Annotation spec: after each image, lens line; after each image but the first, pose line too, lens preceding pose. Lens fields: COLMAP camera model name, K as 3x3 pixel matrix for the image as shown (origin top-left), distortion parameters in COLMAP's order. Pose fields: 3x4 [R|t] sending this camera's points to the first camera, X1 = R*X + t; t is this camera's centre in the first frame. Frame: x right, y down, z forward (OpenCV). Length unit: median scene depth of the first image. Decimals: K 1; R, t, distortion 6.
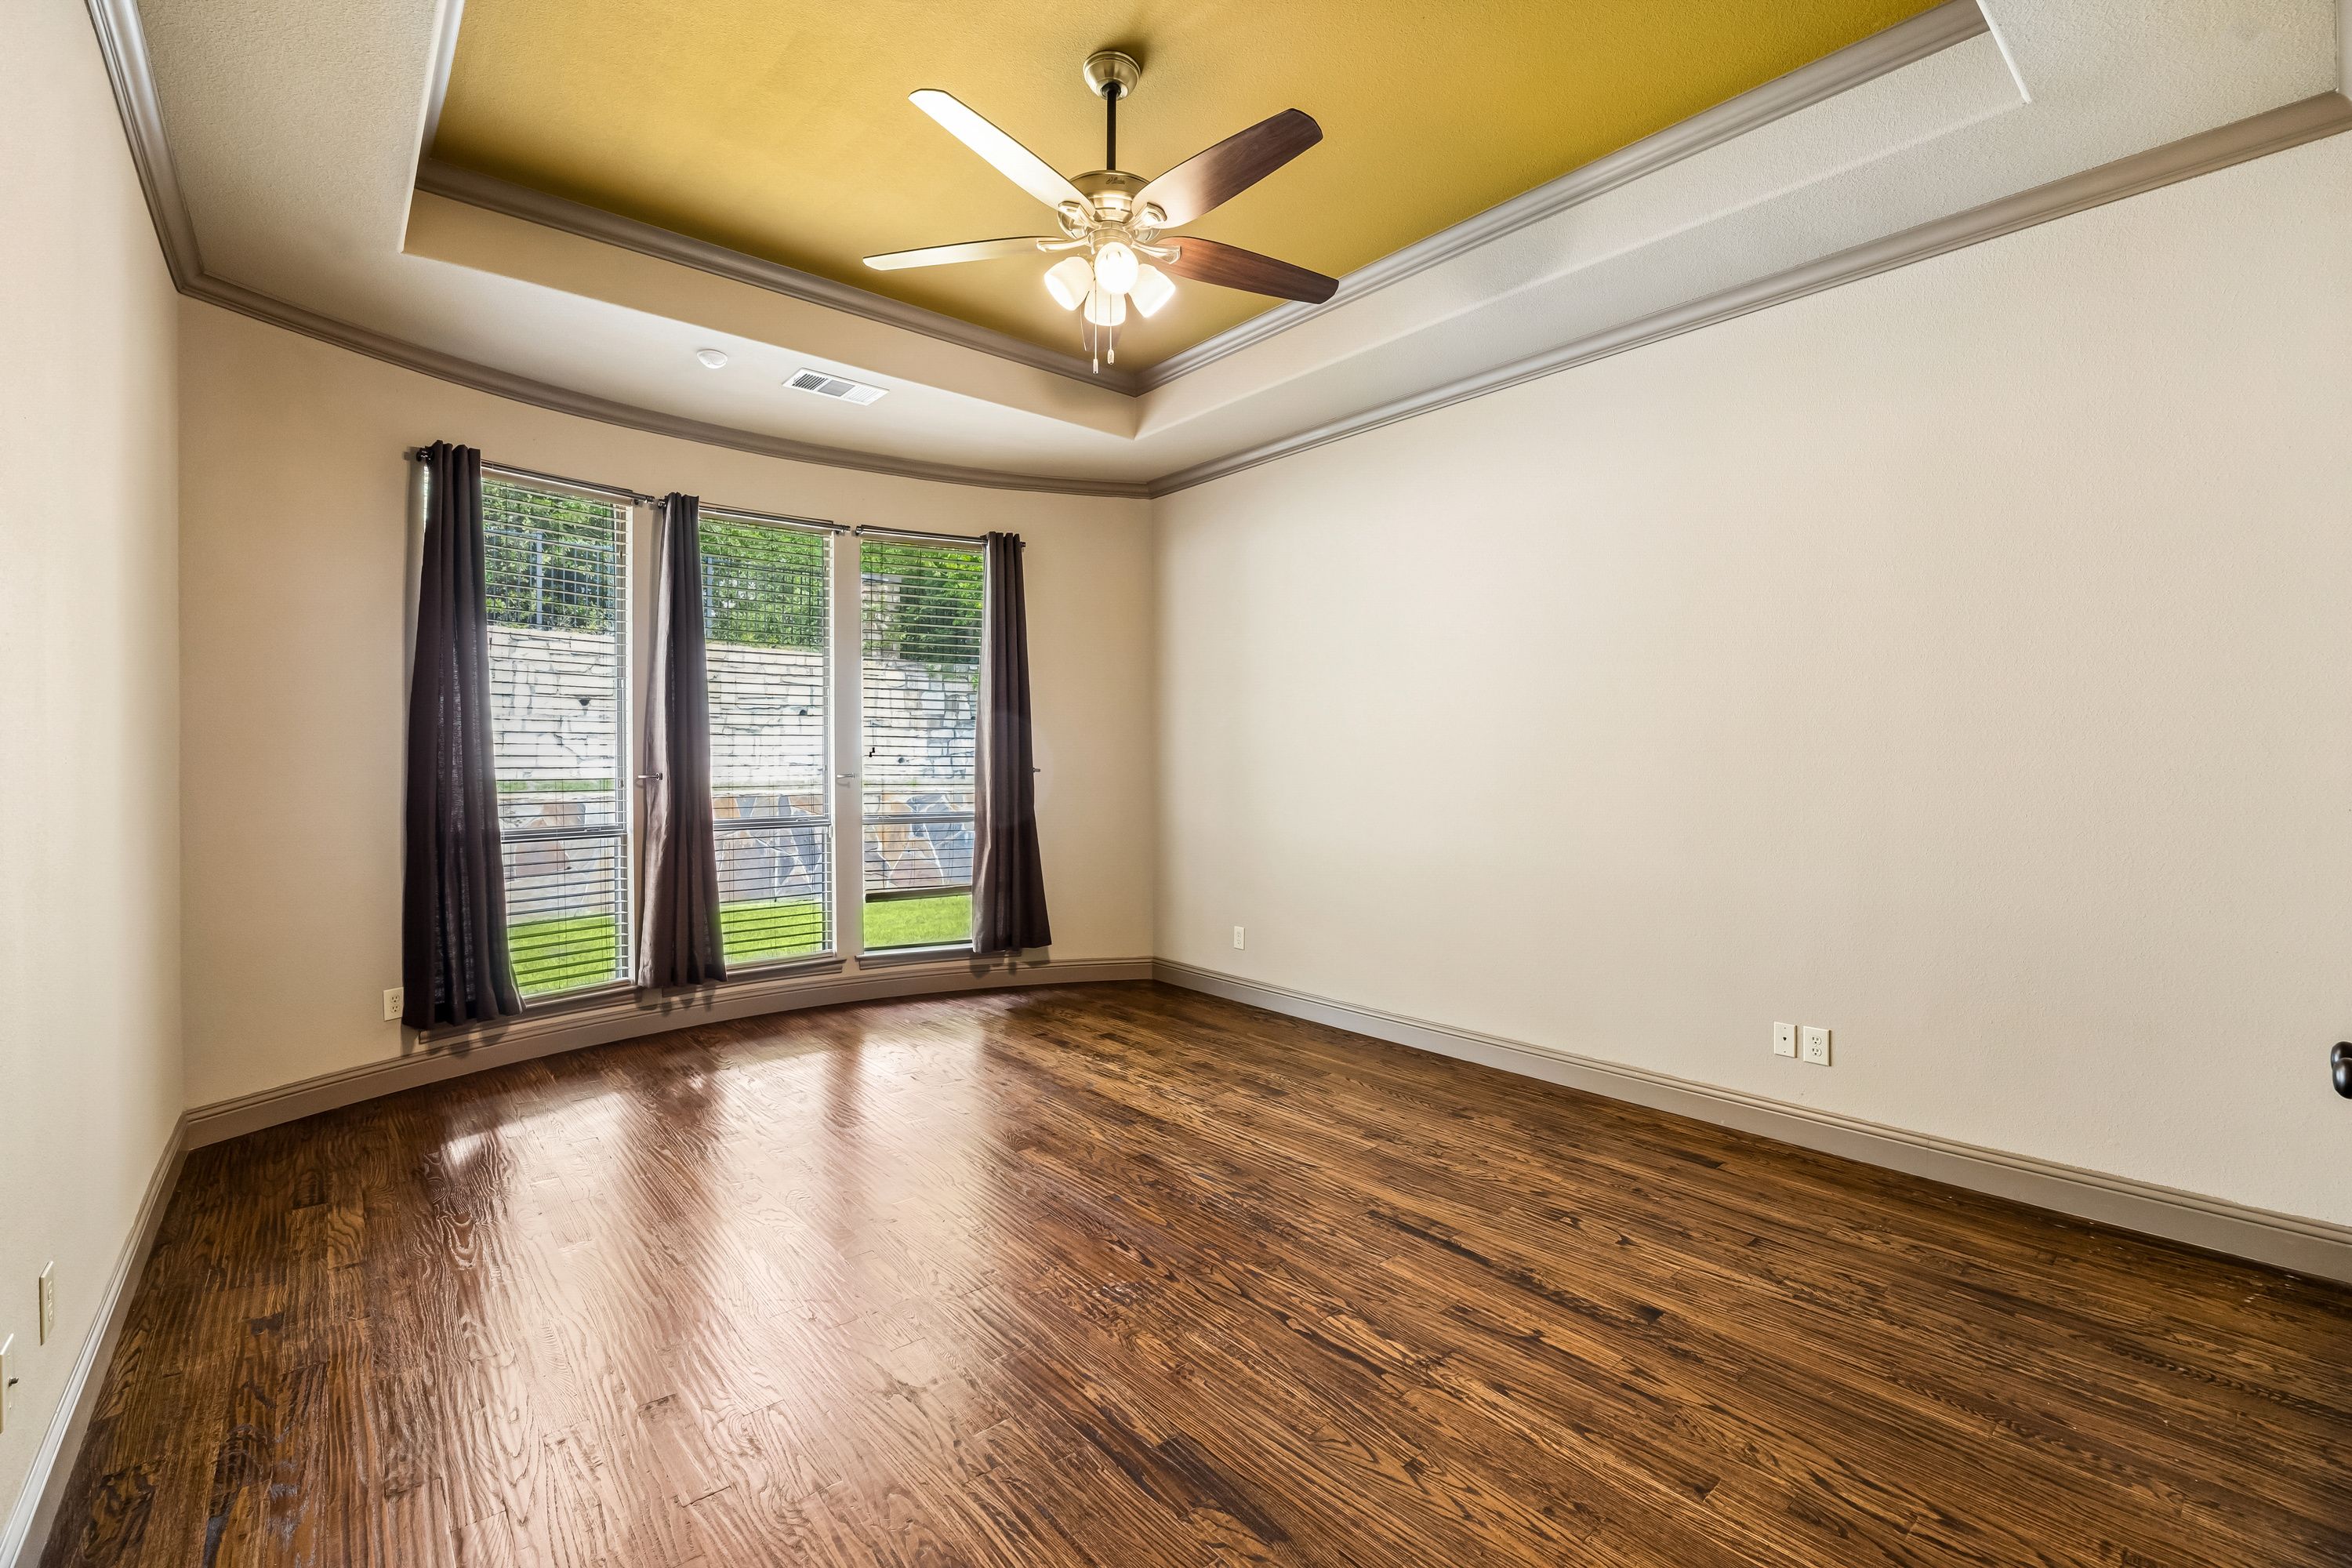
lens RADIAL K [[1026.6, 0, 1155.3], [0, 1026.6, 764.6], [0, 0, 1]] dist [-0.012558, -0.000439]
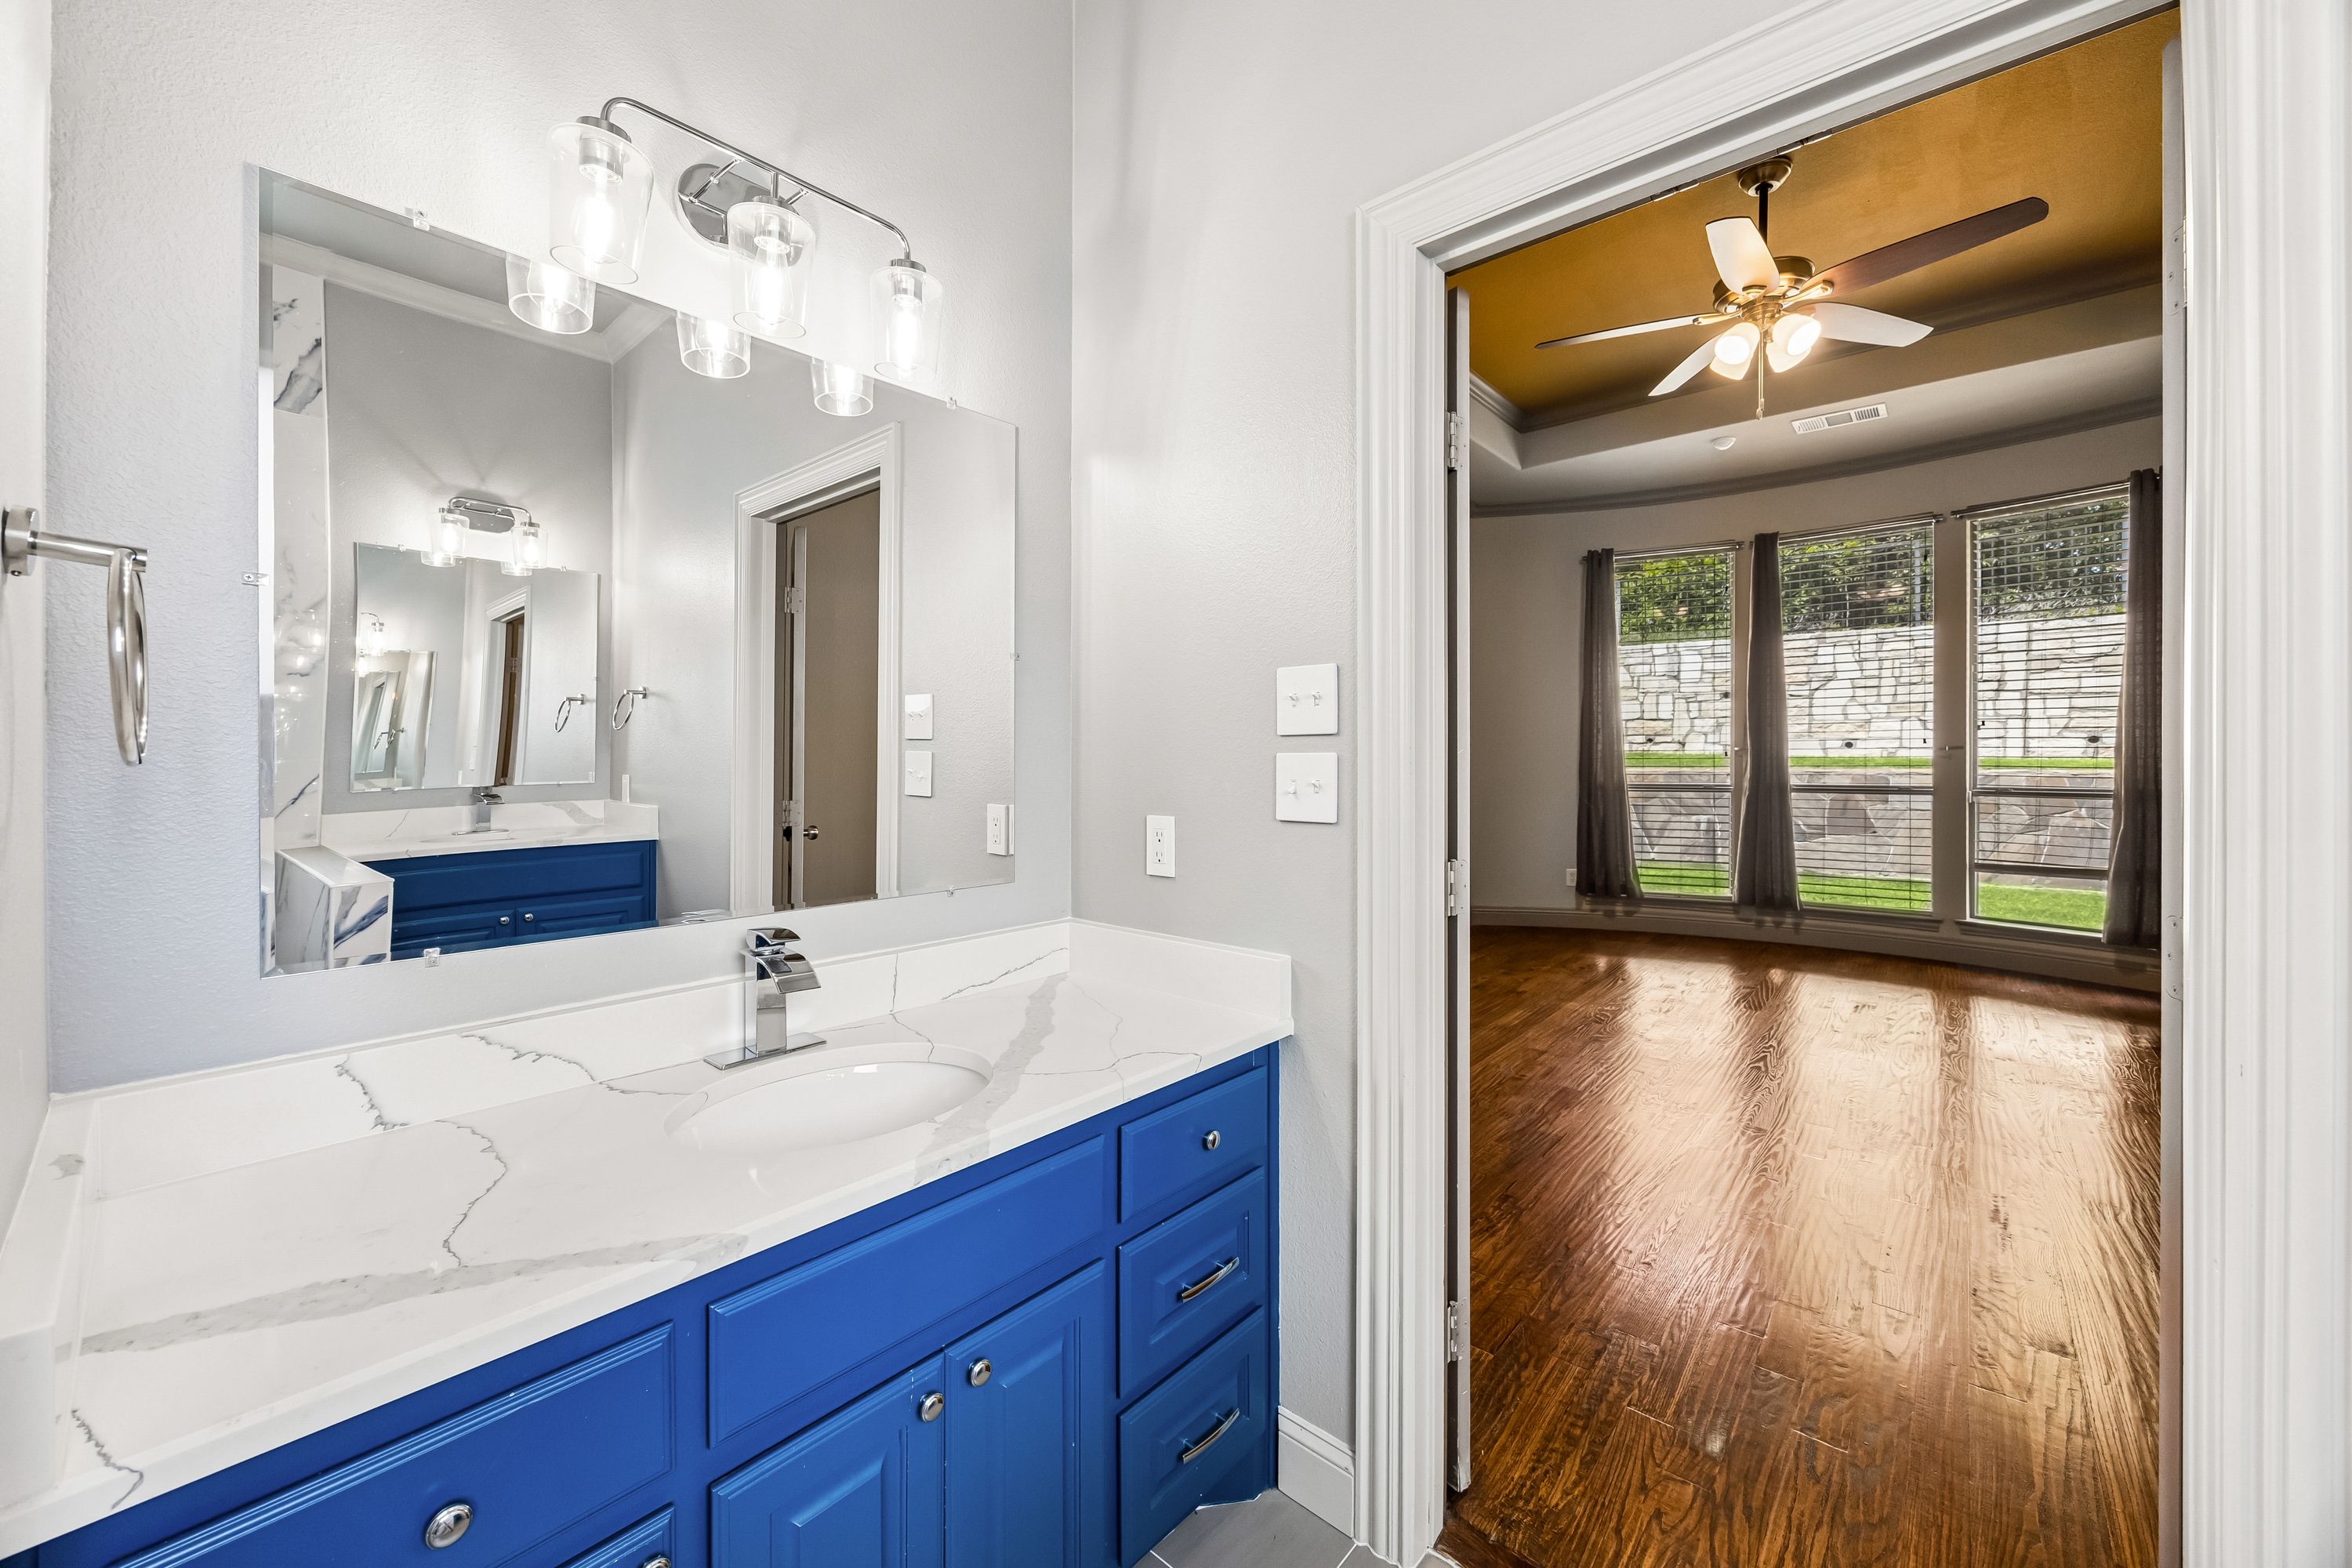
lens RADIAL K [[920.3, 0, 1180.9], [0, 920.3, 768.2], [0, 0, 1]] dist [-0.003824, 0.000496]
pose [[0.145962, 0.012587, -0.989210, 0.816952], [0.000957, 0.999917, 0.012864, 0.027080], [0.989290, -0.002824, 0.145938, 0.111616]]
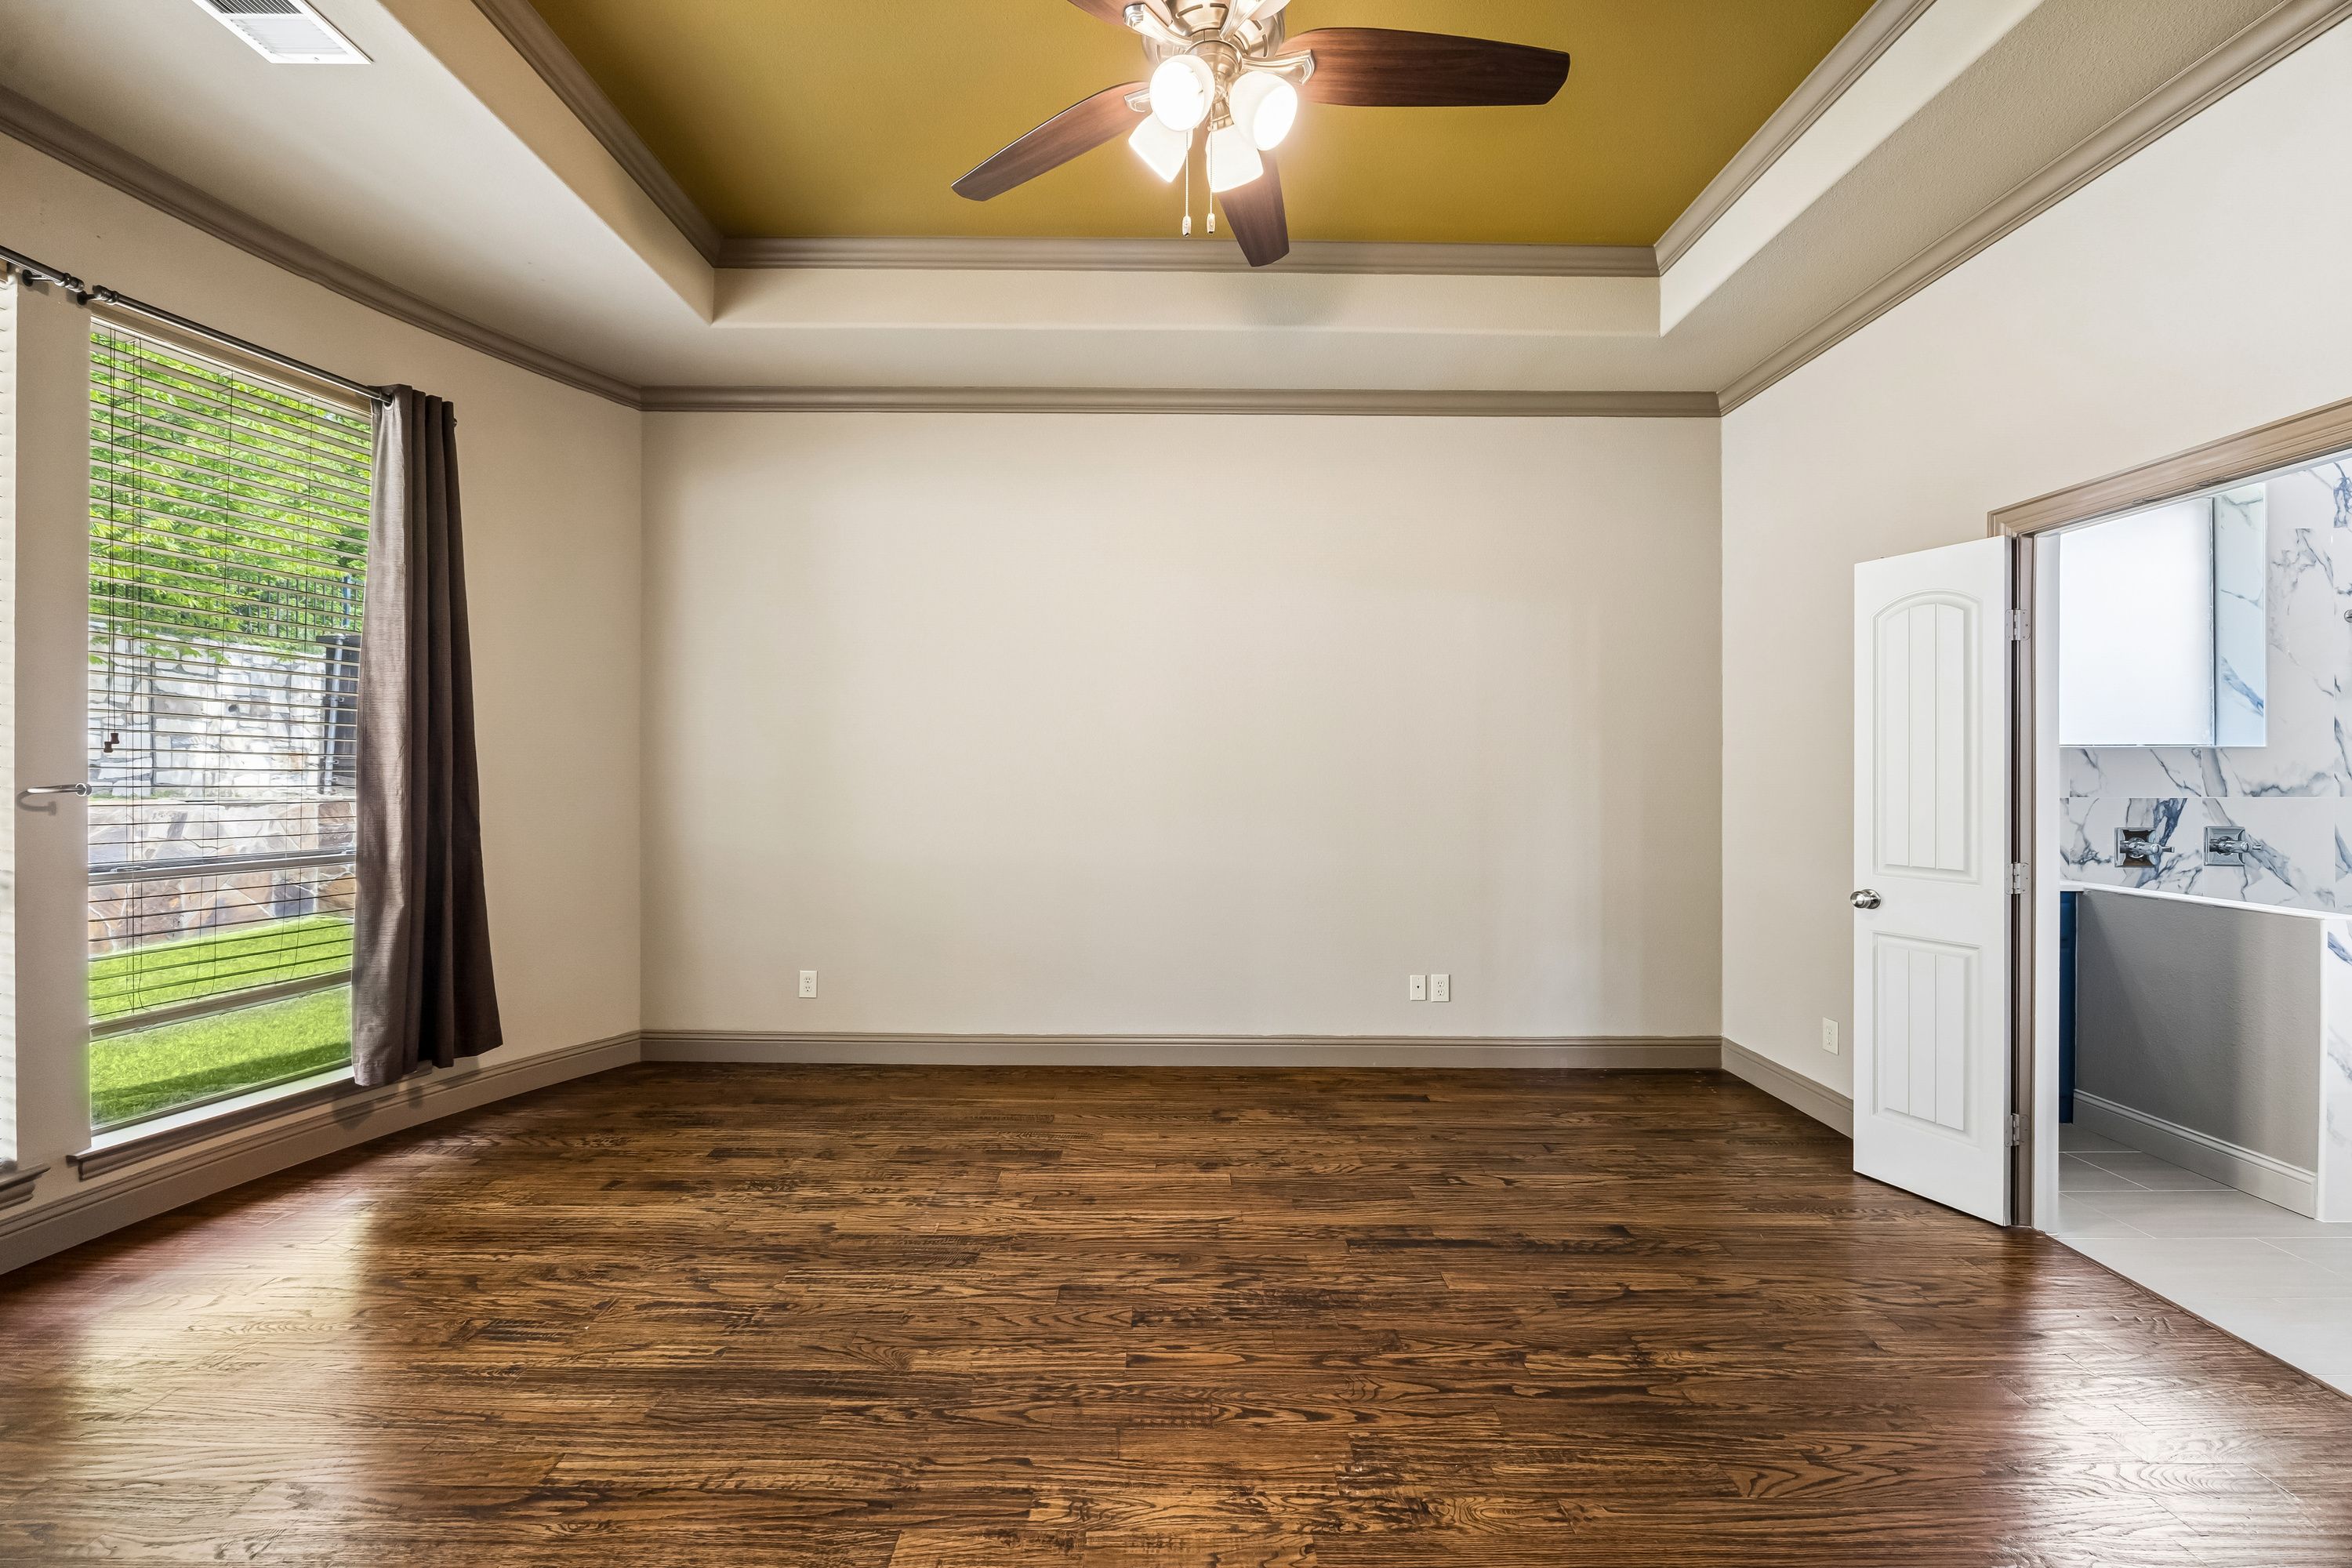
lens RADIAL K [[920.3, 0, 1184.1], [0, 920.3, 769.3], [0, 0, 1]] dist [-0.003824, 0.000496]
pose [[0.633216, 0.008567, 0.773927, -0.459438], [-0.005264, 0.999963, -0.006763, 0.002873], [-0.773957, 0.000209, 0.633238, 0.479348]]
